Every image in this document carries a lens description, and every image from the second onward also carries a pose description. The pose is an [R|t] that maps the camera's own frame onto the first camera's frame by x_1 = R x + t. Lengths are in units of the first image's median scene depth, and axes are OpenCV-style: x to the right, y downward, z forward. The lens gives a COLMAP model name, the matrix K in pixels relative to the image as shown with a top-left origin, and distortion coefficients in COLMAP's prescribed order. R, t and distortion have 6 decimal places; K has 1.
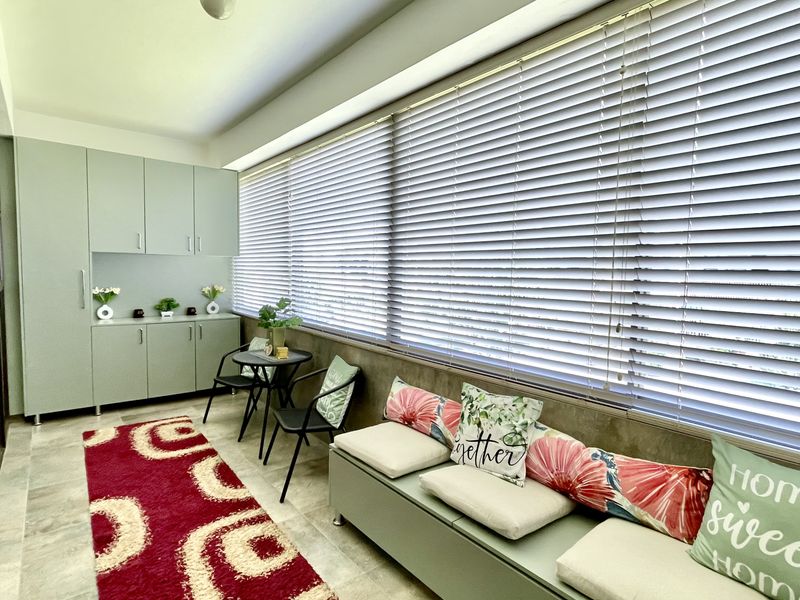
lens RADIAL K [[427.7, 0, 398.4], [0, 427.7, 298.7], [0, 0, 1]] dist [0.000627, 0.000759]
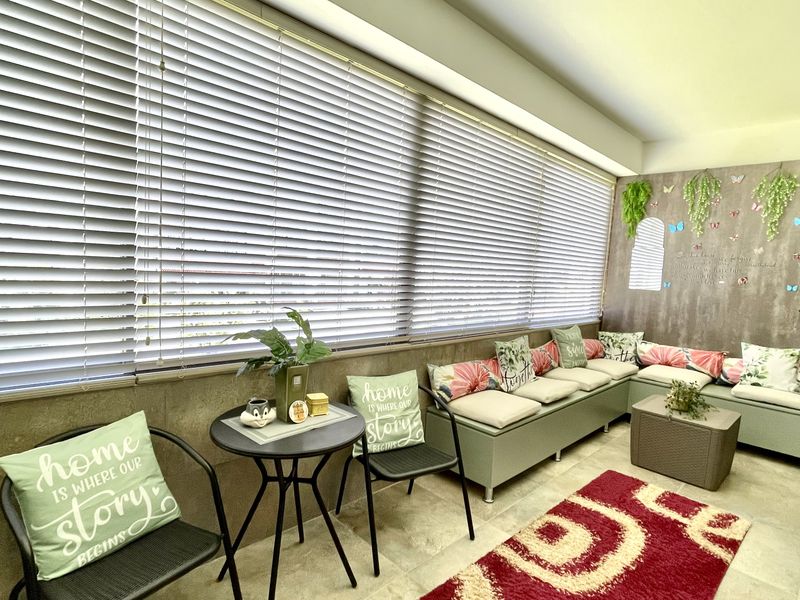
lens RADIAL K [[427.7, 0, 395.9], [0, 427.7, 304.6], [0, 0, 1]] dist [0.000627, 0.000759]
pose [[-0.064592, -0.103761, 0.992503, -1.123144], [0.019177, 0.994267, 0.105194, -0.078777], [-0.997727, 0.025828, -0.062232, 1.275936]]
